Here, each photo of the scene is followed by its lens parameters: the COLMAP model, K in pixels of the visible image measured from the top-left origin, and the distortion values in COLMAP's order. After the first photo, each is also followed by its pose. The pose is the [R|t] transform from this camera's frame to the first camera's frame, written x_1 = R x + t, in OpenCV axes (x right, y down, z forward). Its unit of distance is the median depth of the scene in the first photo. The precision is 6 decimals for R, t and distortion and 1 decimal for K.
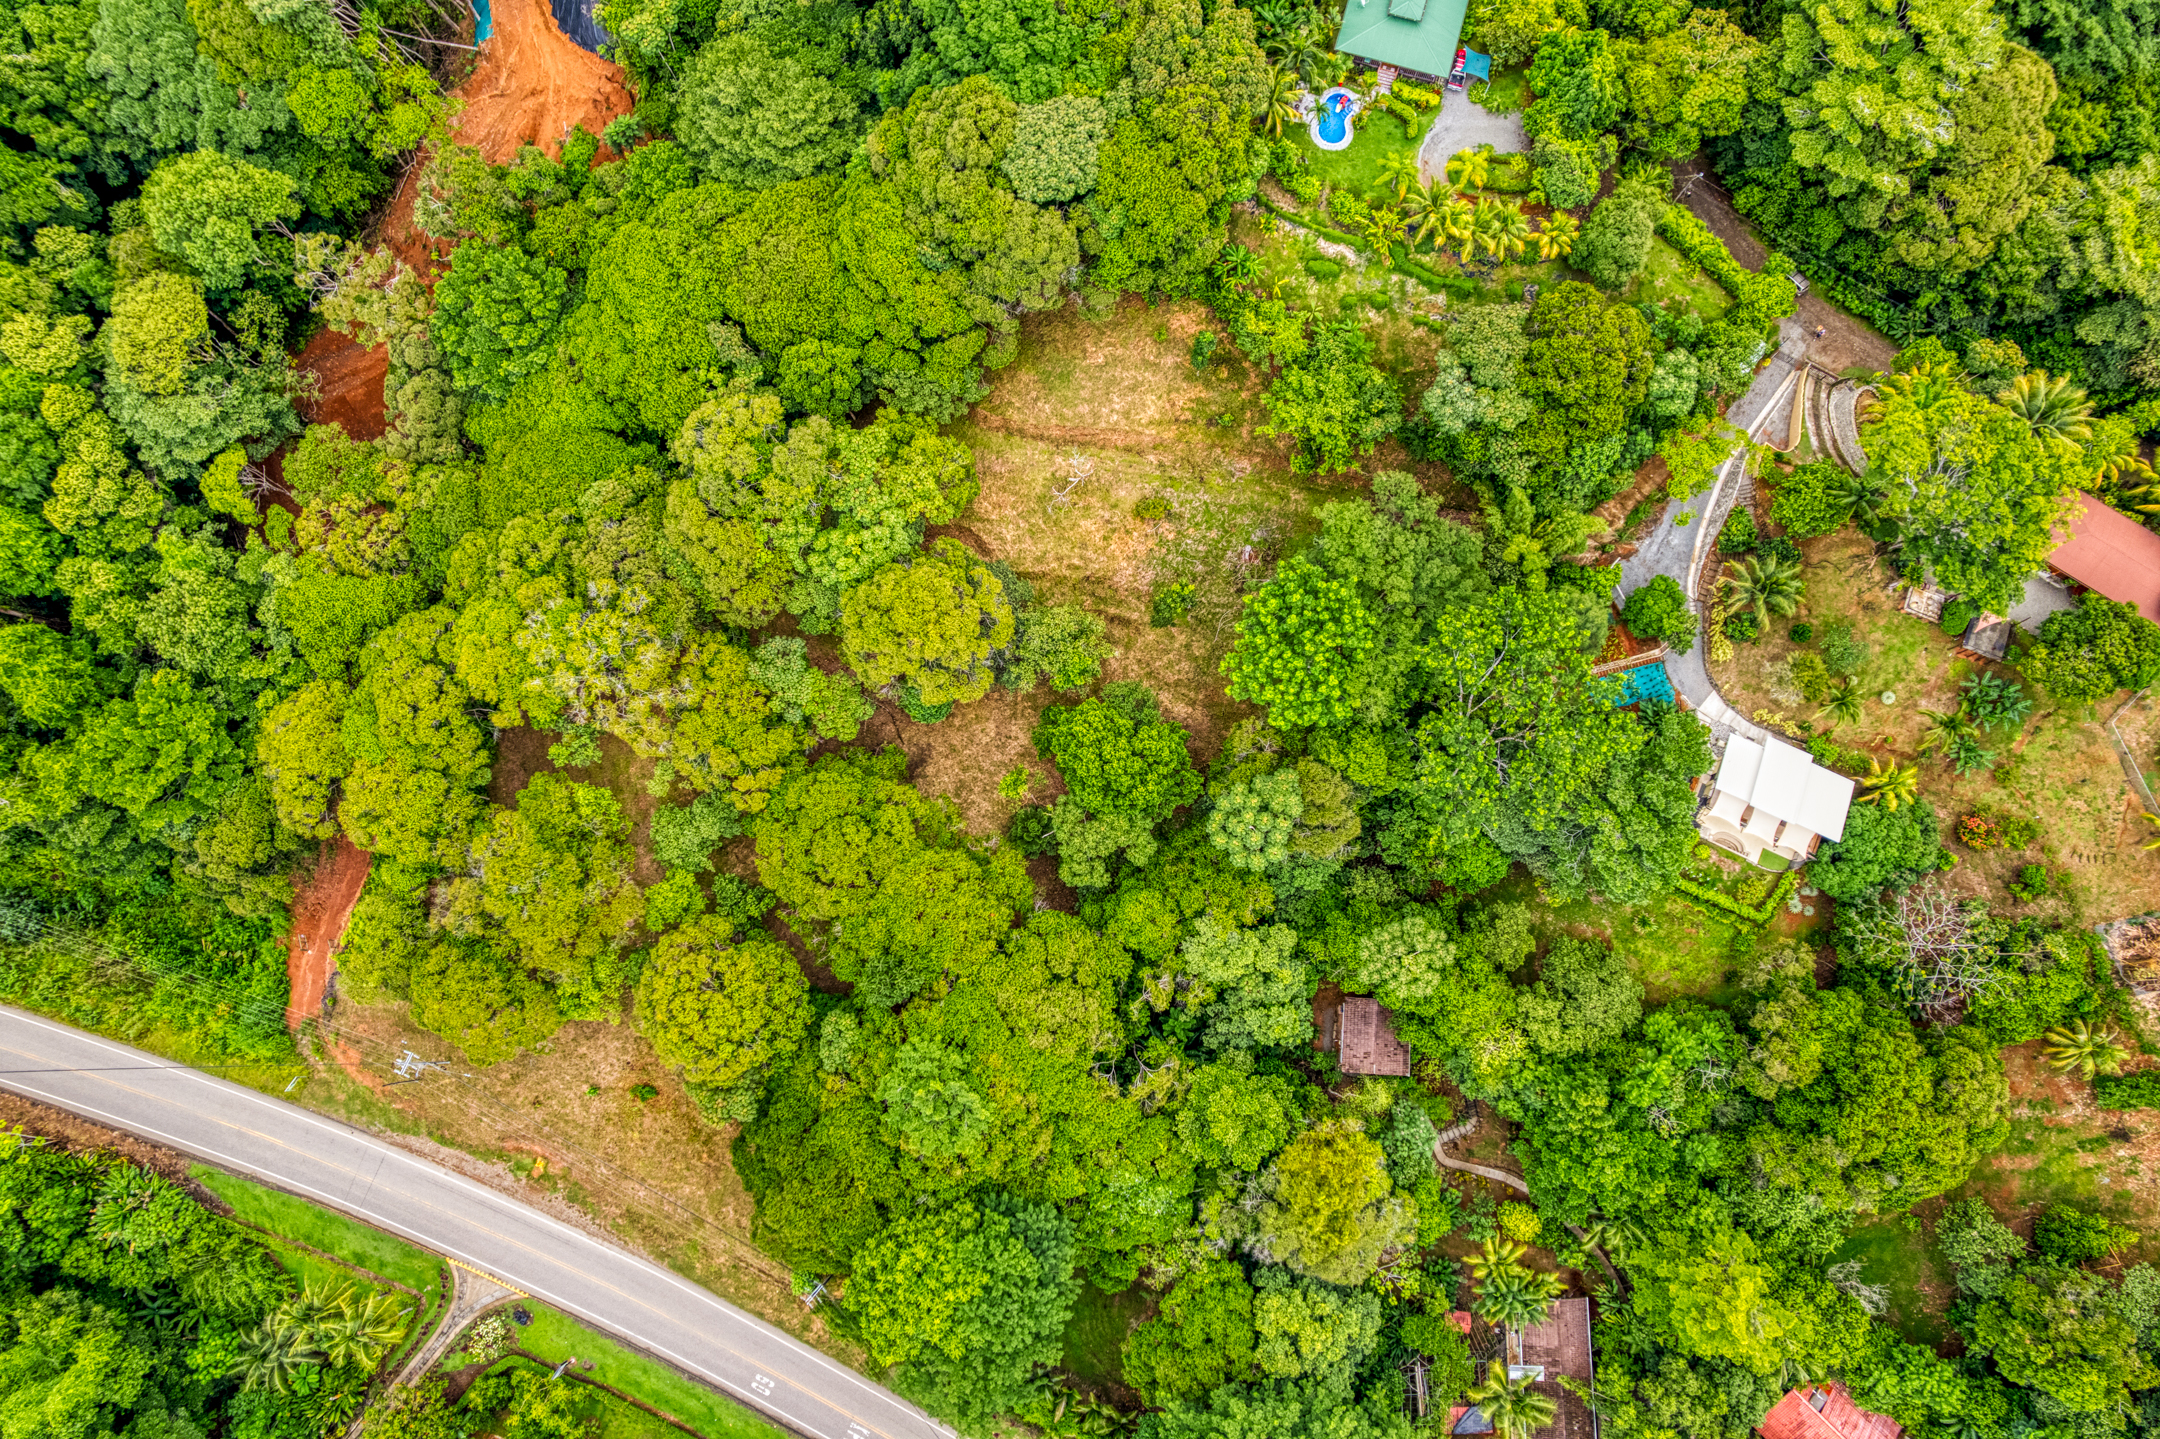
lens RADIAL K [[1387.9, 0, 1072.7], [0, 1387.9, 734.2], [0, 0, 1]] dist [-0.090667, 0.089094]
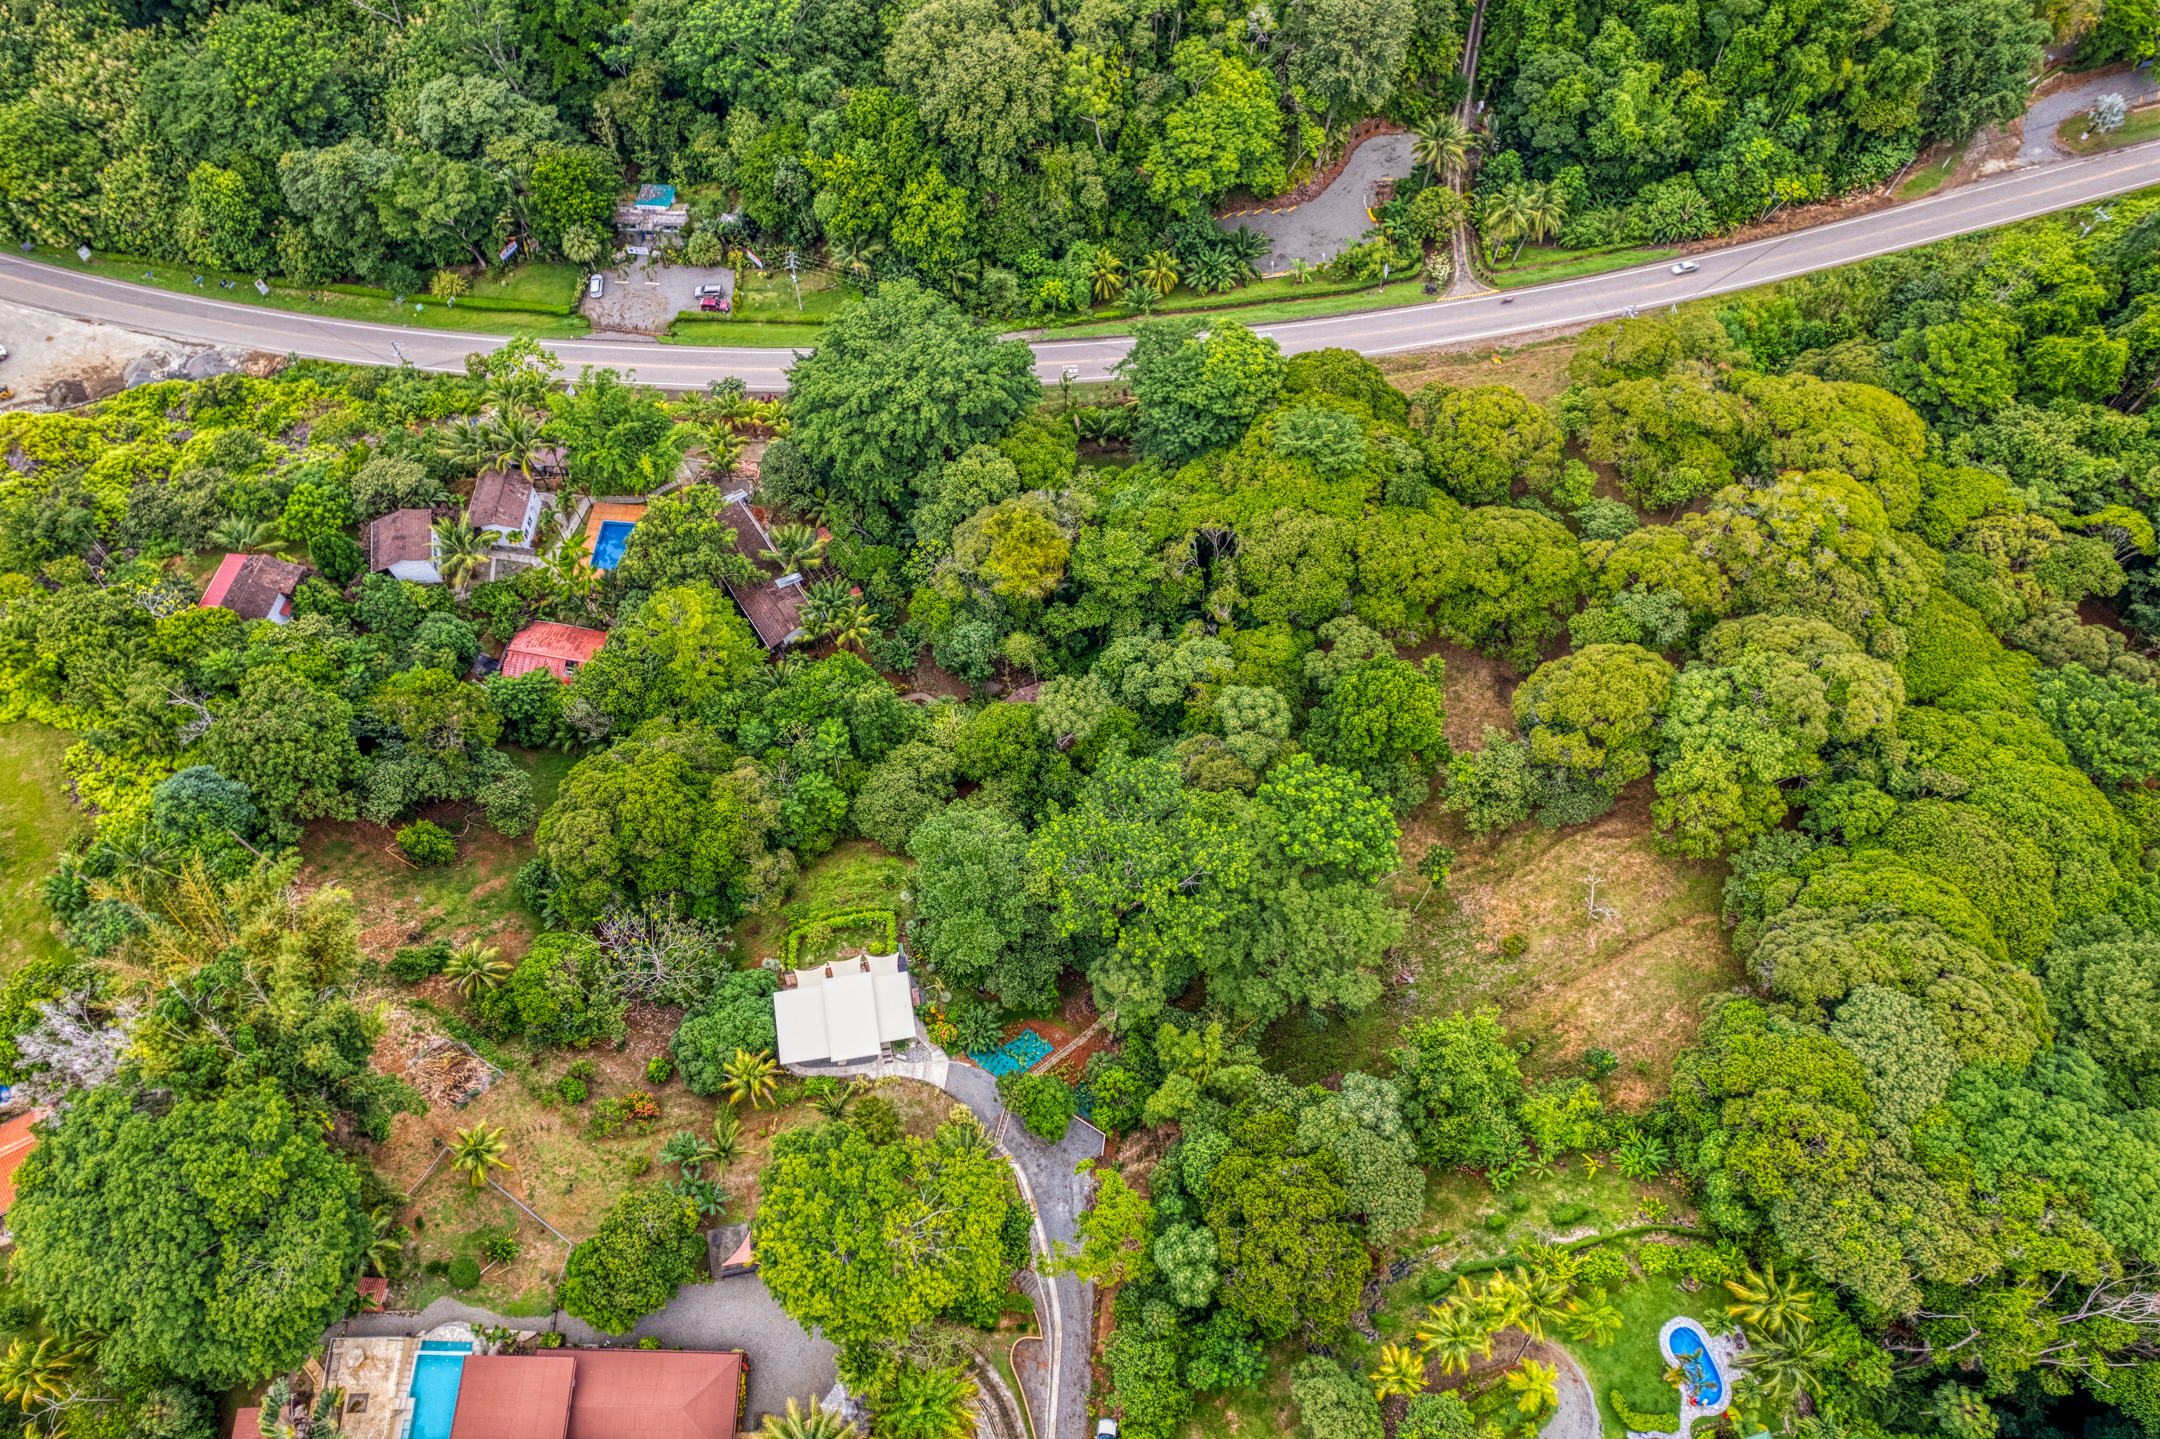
lens RADIAL K [[1387.9, 0, 1072.7], [0, 1387.9, 734.2], [0, 0, 1]] dist [-0.090667, 0.089094]
pose [[-0.826349, 0.501028, -0.257133, 0.521176], [-0.554826, -0.646056, 0.524195, -0.427111], [0.096514, 0.575832, 0.811851, 0.088942]]
